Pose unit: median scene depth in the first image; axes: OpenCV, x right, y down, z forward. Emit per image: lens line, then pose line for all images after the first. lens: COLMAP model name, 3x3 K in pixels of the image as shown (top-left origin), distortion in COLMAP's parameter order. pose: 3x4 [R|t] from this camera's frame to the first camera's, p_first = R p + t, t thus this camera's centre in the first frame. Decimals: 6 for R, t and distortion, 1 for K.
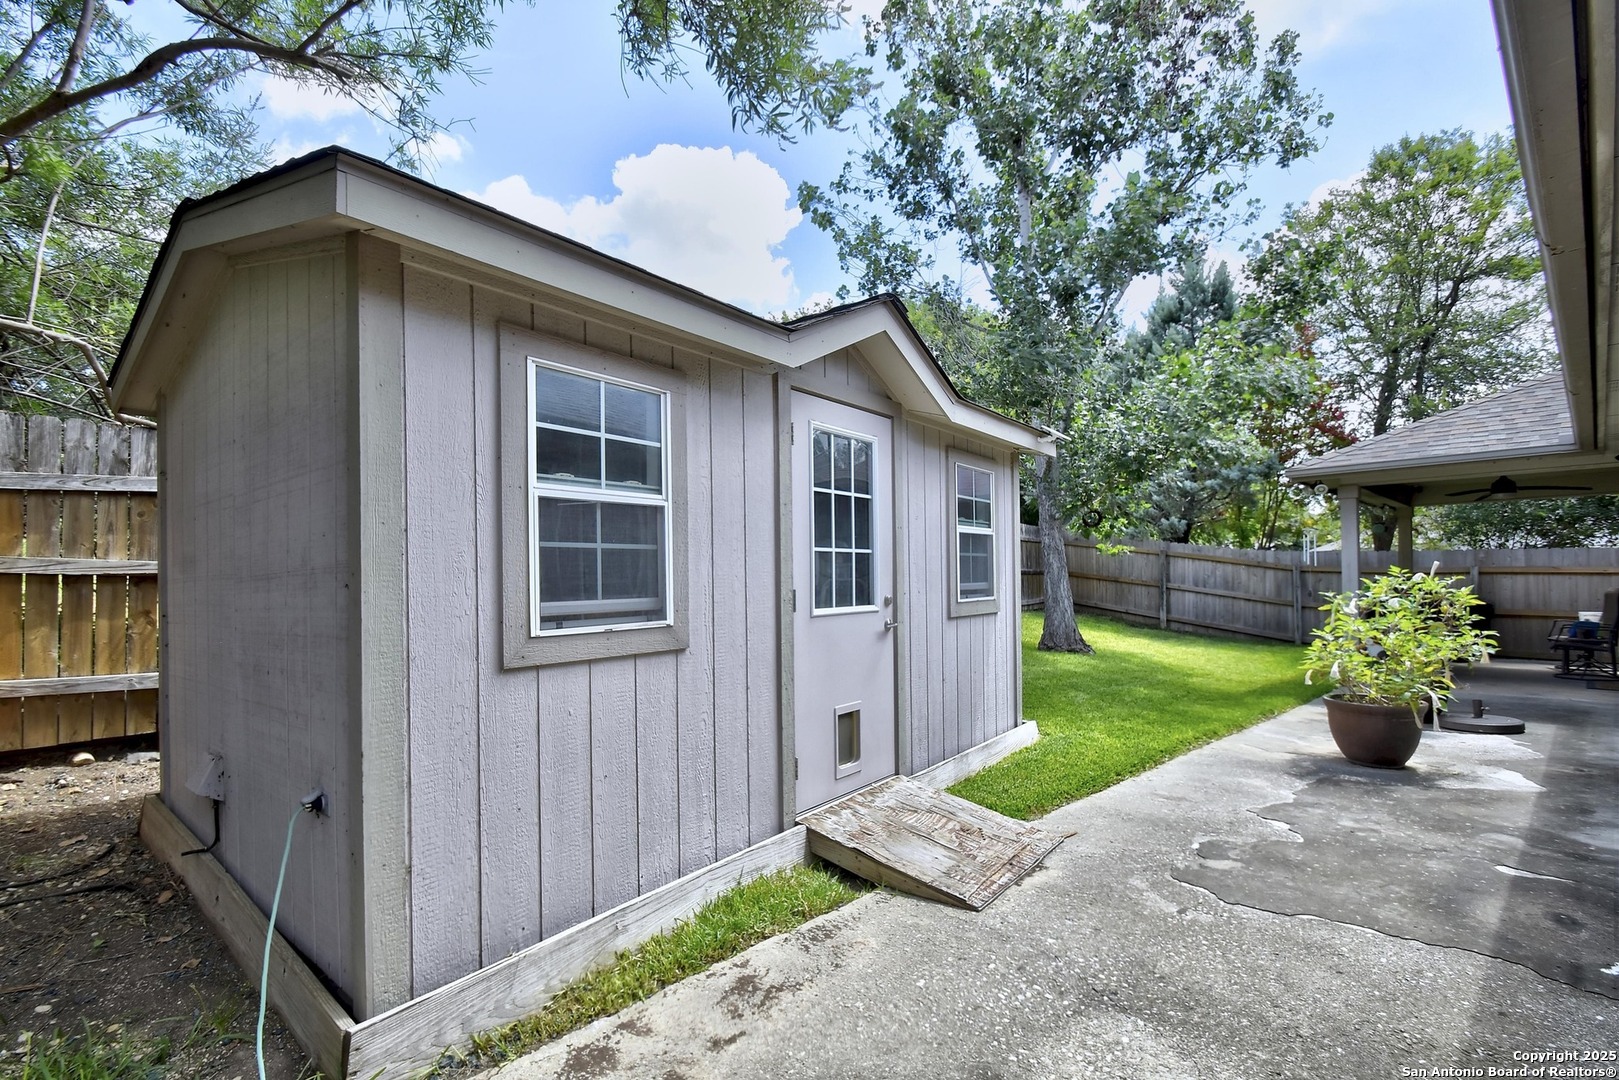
lens RADIAL K [[727.8, 0, 812.7], [0, 727.8, 585.8], [0, 0, 1]] dist [0.002405, -0.000893]
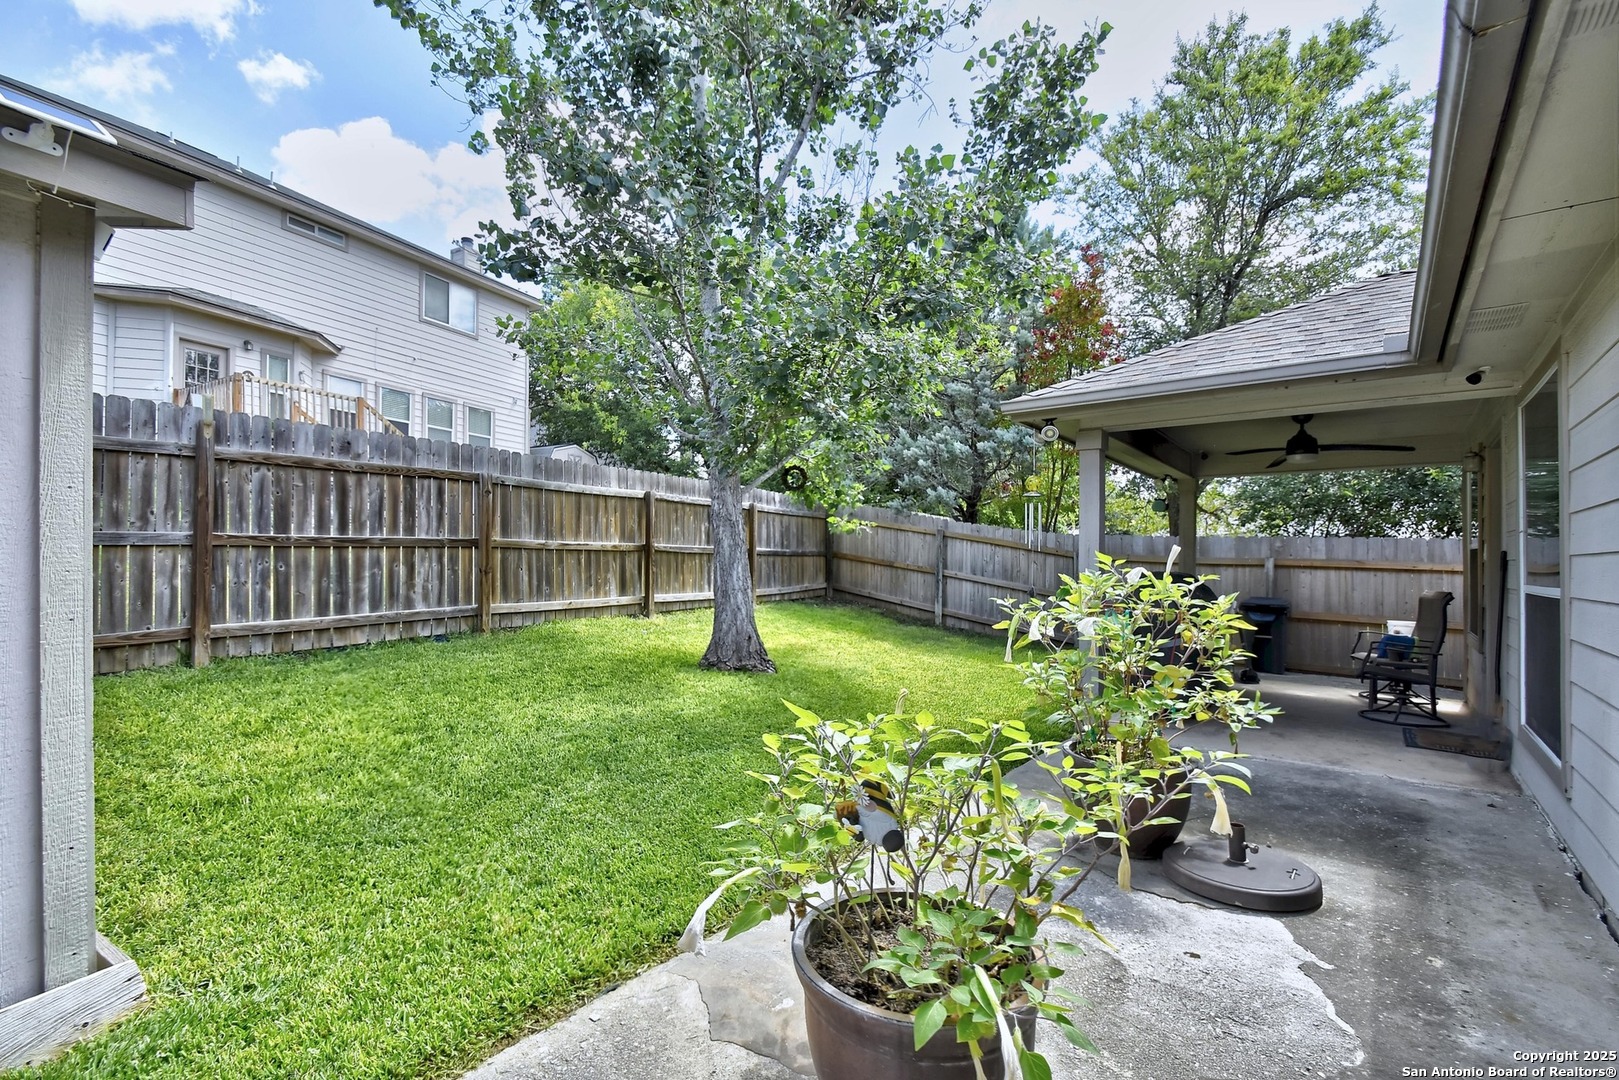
lens RADIAL K [[715.6, 0, 808.3], [0, 715.6, 566.6], [0, 0, 1]] dist [0.000914, -0.000486]
pose [[0.988492, 0.022097, 0.149651, 0.289795], [-0.022555, 0.999745, 0.001364, -0.006739], [-0.149583, -0.004724, 0.988738, 0.299208]]
